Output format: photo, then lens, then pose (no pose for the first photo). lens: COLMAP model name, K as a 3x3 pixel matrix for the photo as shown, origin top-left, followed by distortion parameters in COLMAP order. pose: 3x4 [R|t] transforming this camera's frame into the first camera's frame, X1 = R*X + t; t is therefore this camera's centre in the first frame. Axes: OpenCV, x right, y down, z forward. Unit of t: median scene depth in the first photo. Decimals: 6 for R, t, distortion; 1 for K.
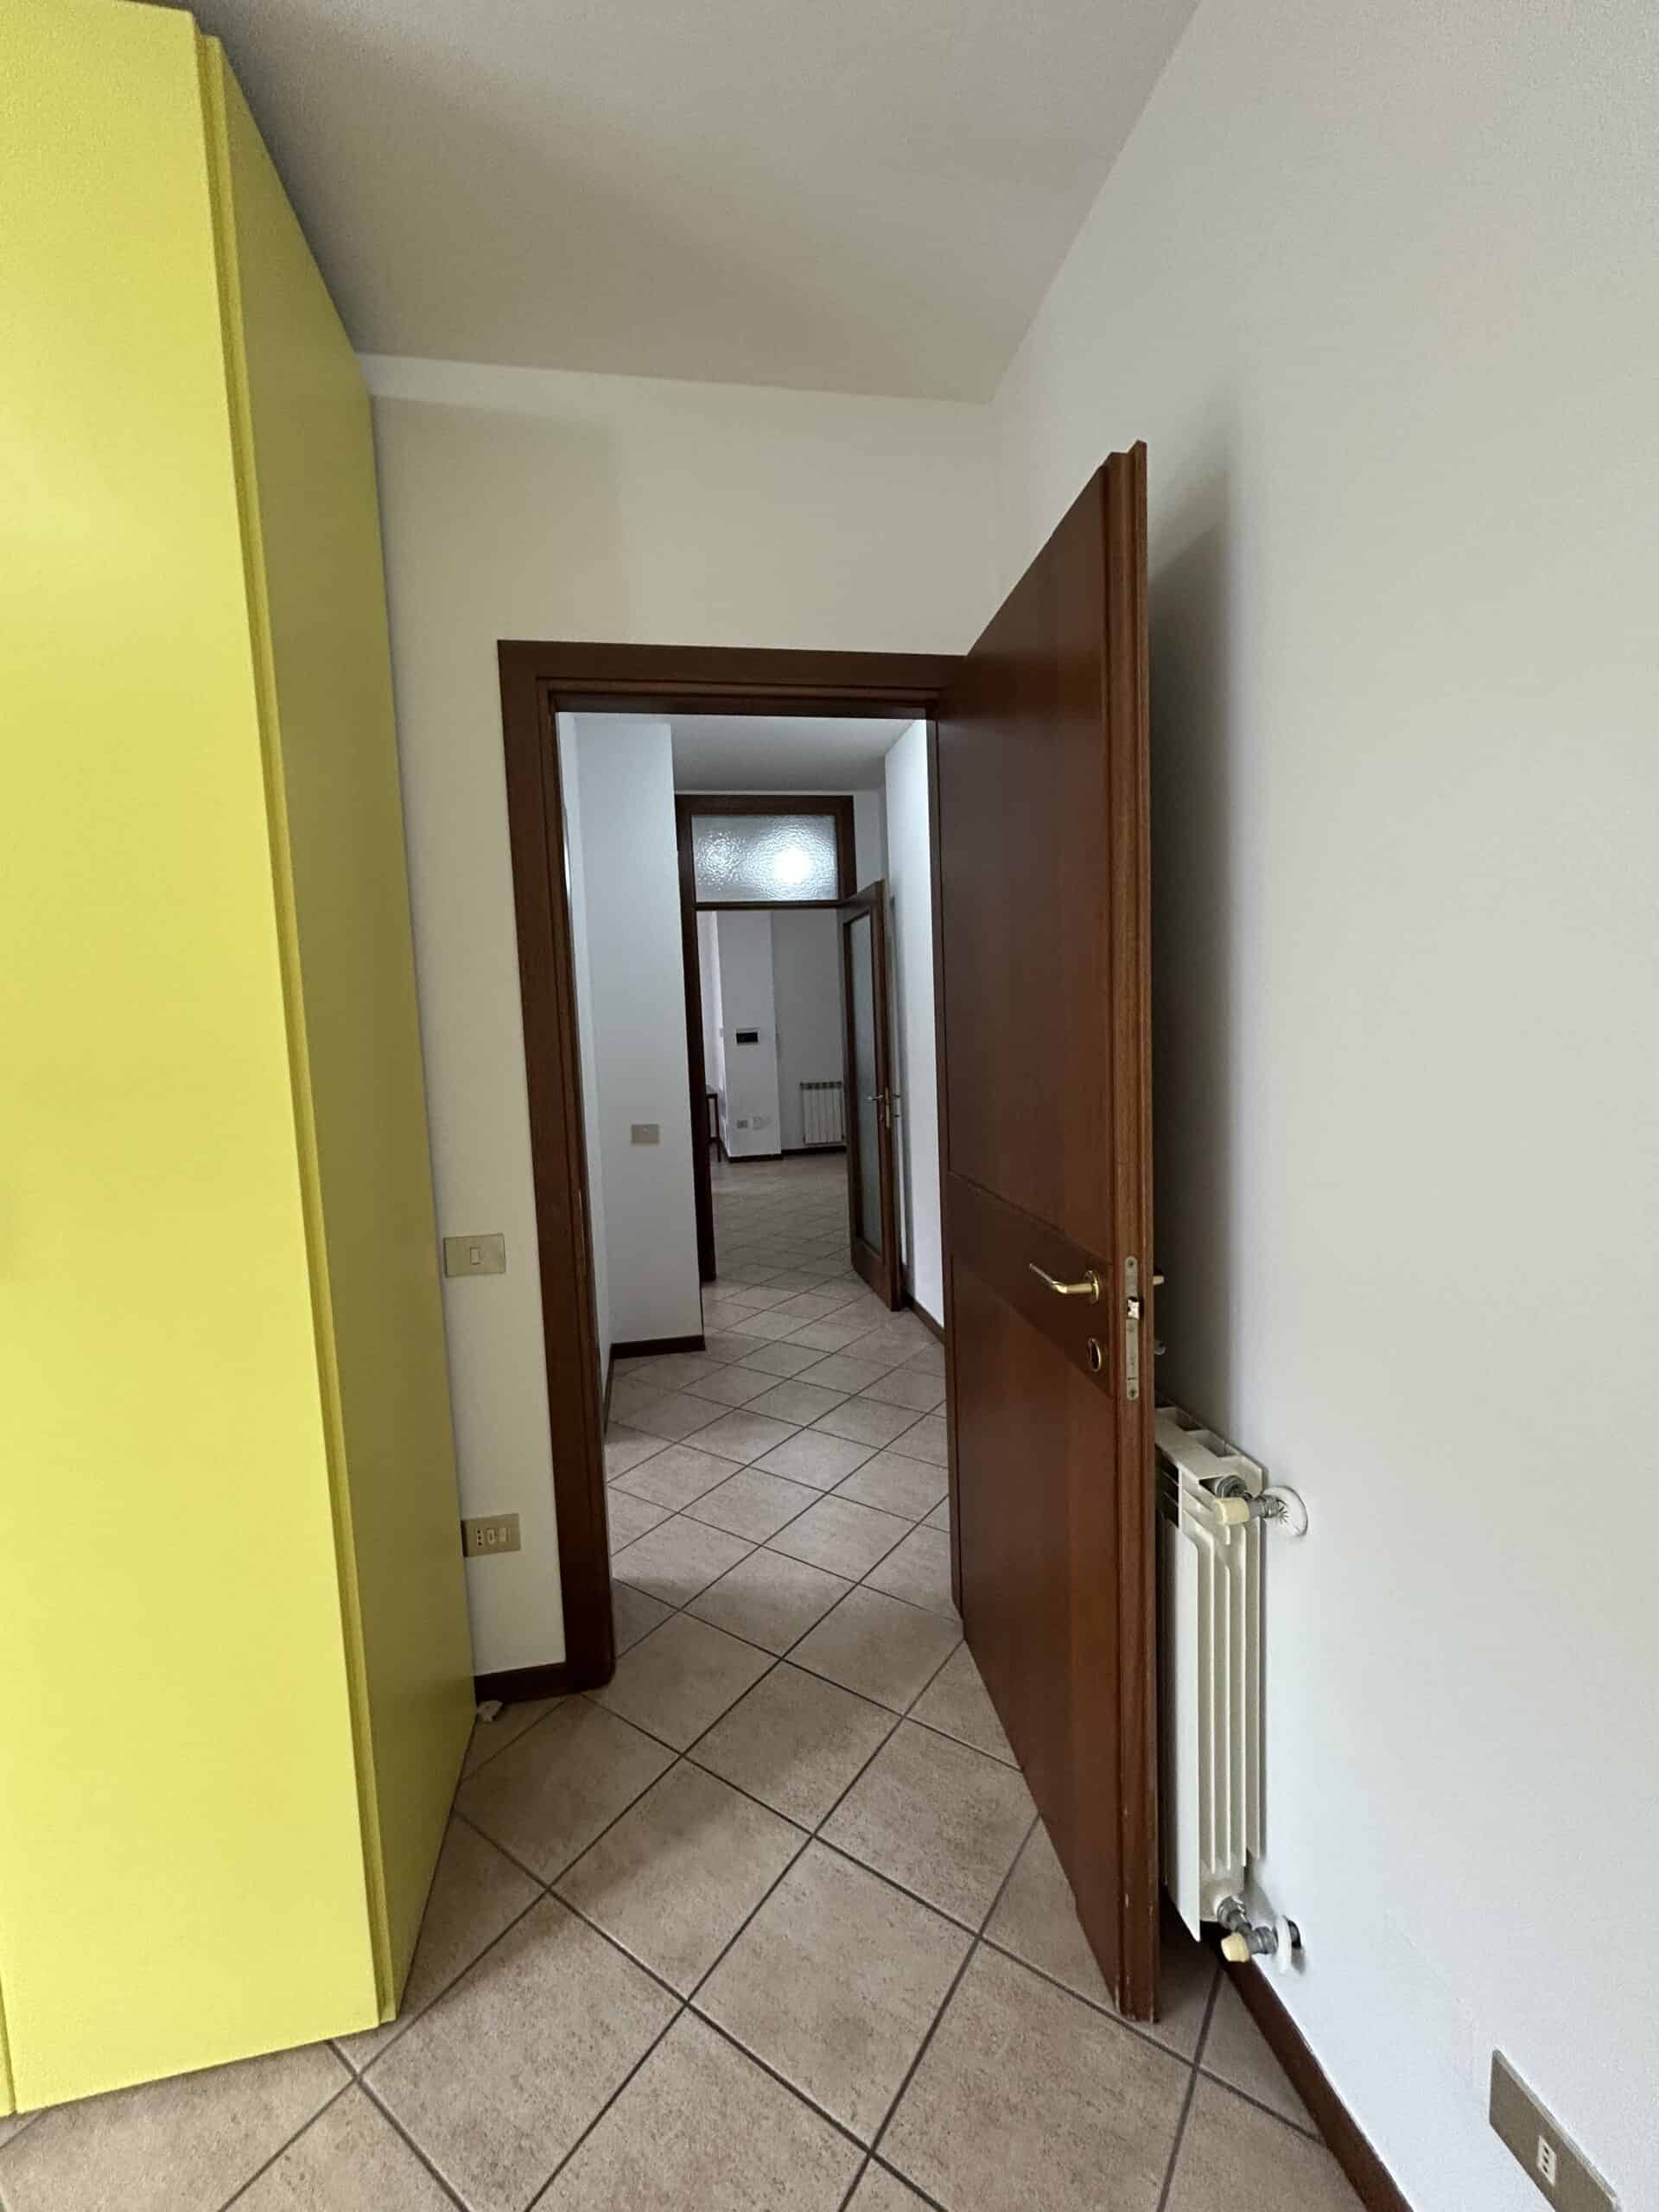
lens RADIAL K [[892.9, 0, 830.0], [0, 892.9, 1099.0], [0, 0, 1]] dist [0.000377, 0.000188]
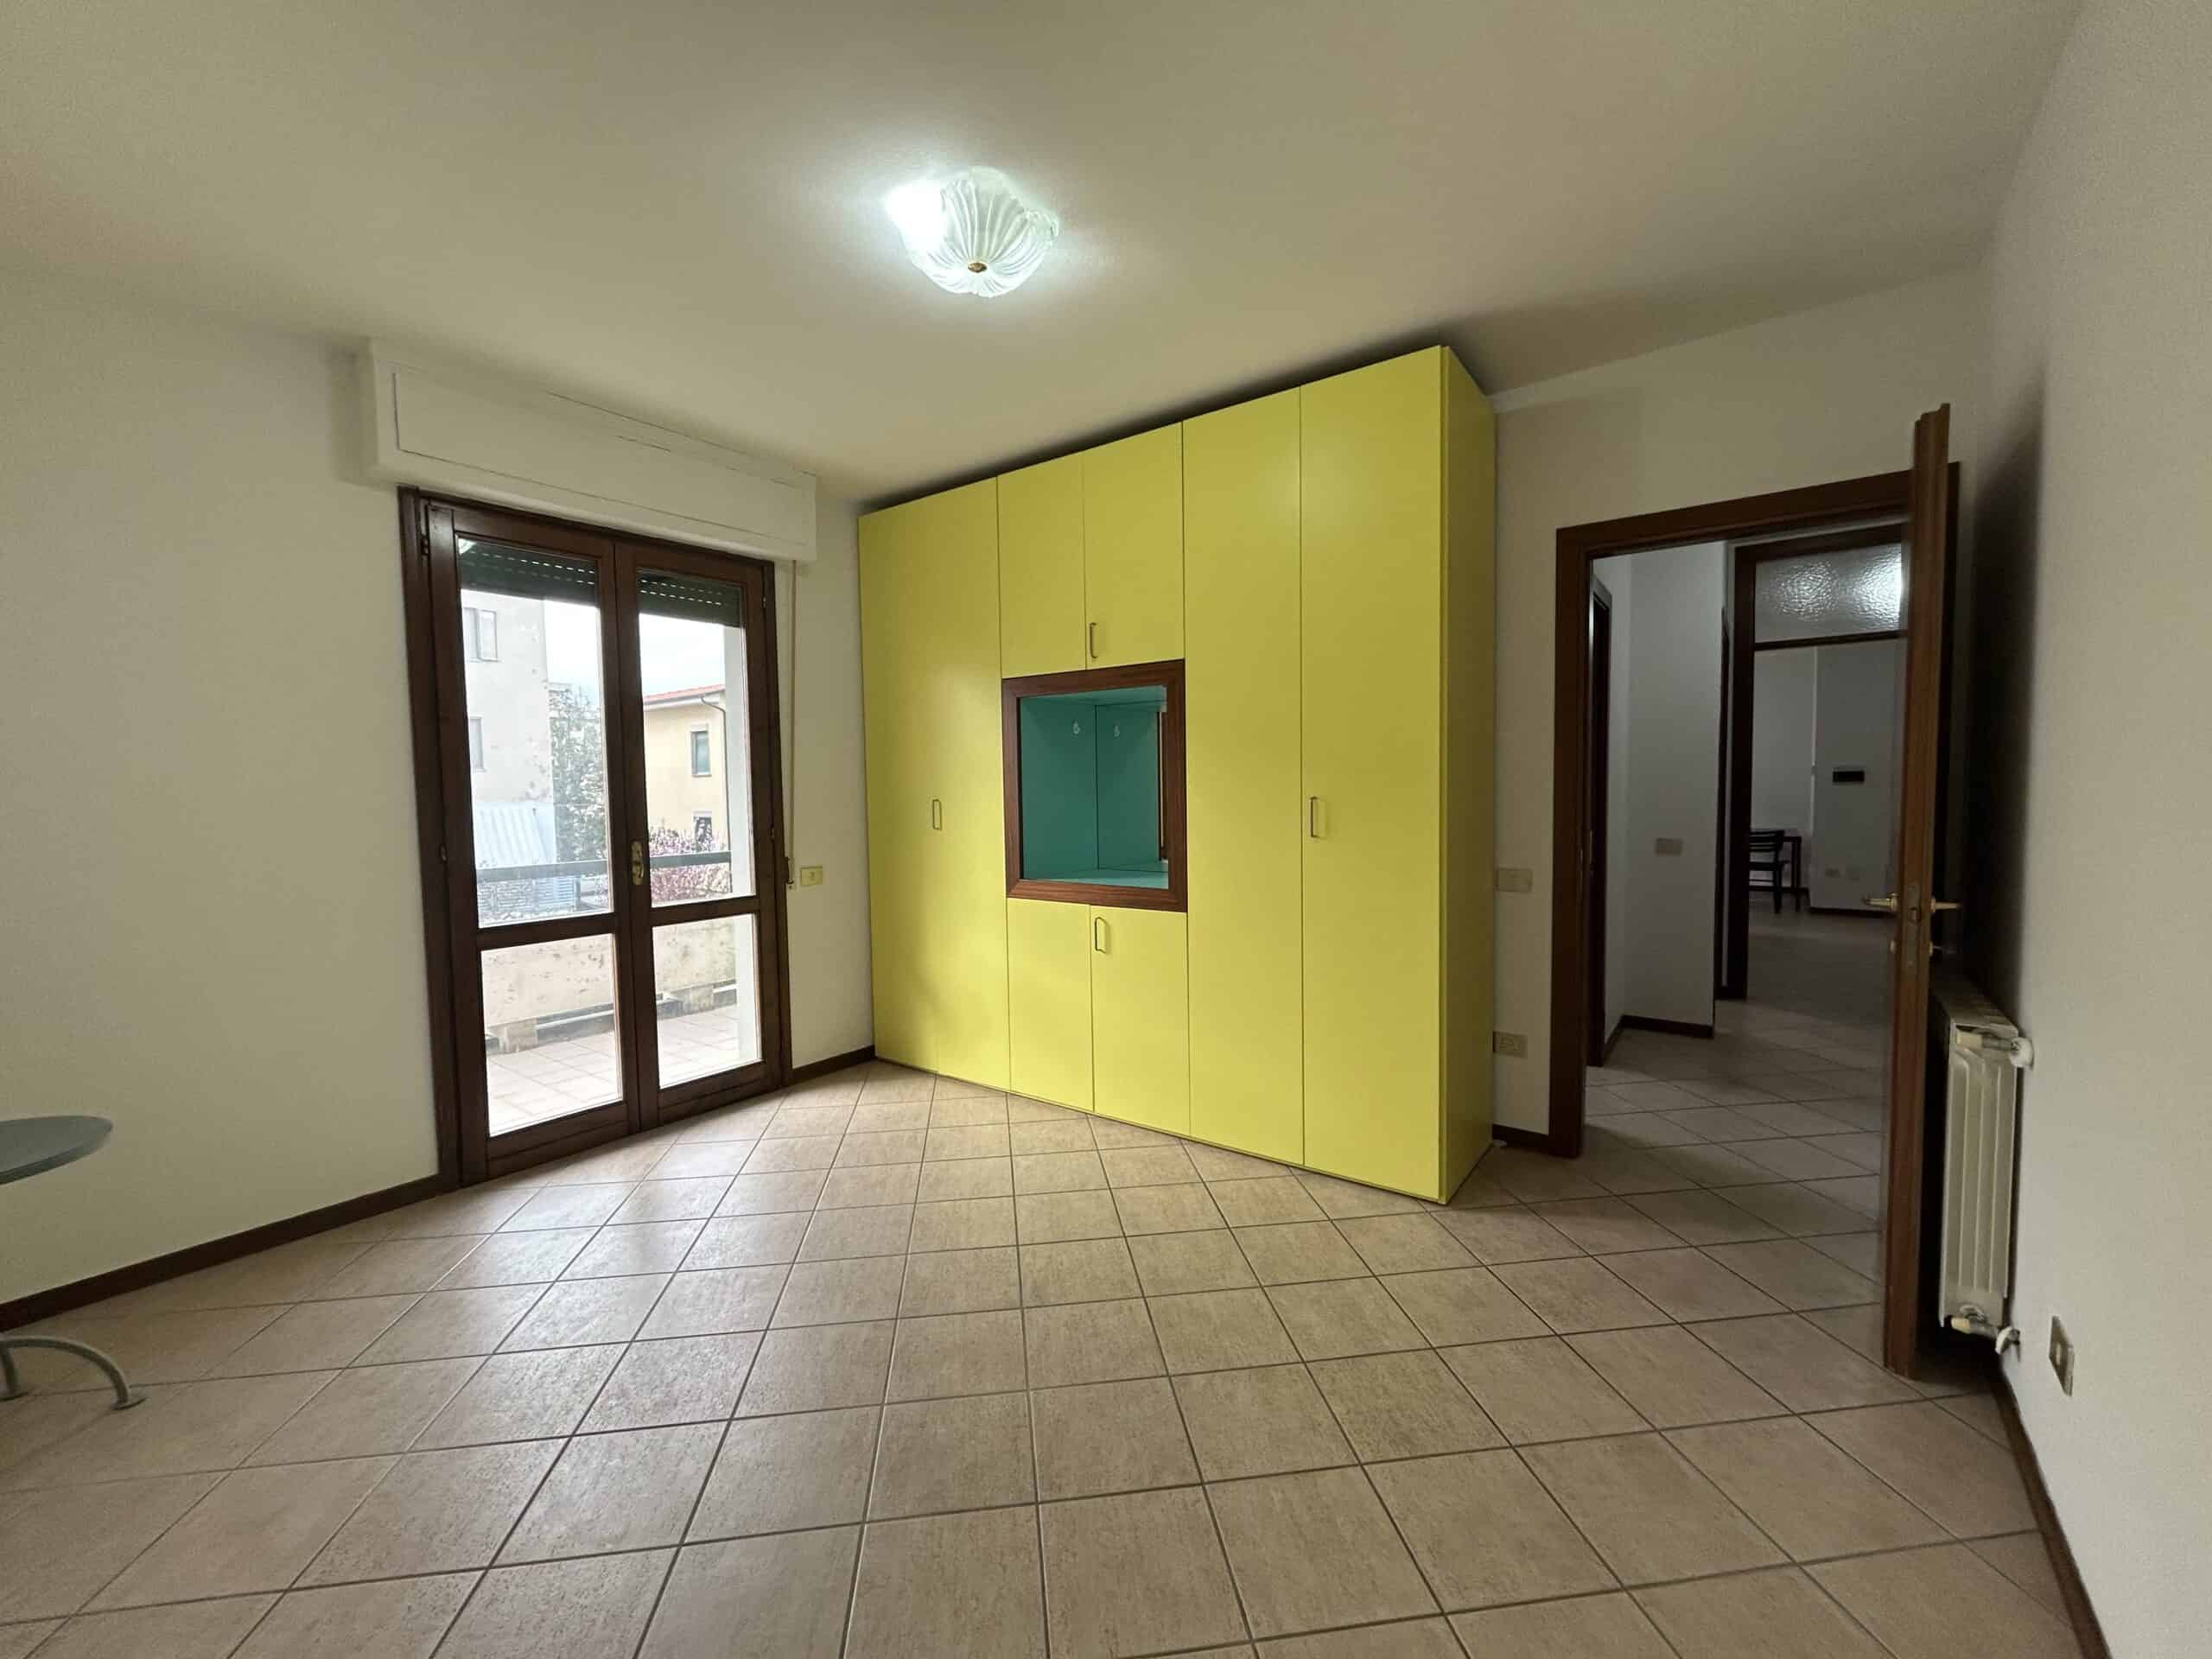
lens RADIAL K [[892.9, 0, 1095.0], [0, 892.9, 833.4], [0, 0, 1]] dist [0.000377, 0.000188]
pose [[0.670304, 0.068896, -0.738881, 0.328559], [-0.072867, 0.996980, 0.026858, 0.093254], [0.738500, 0.035837, 0.673300, -0.762699]]
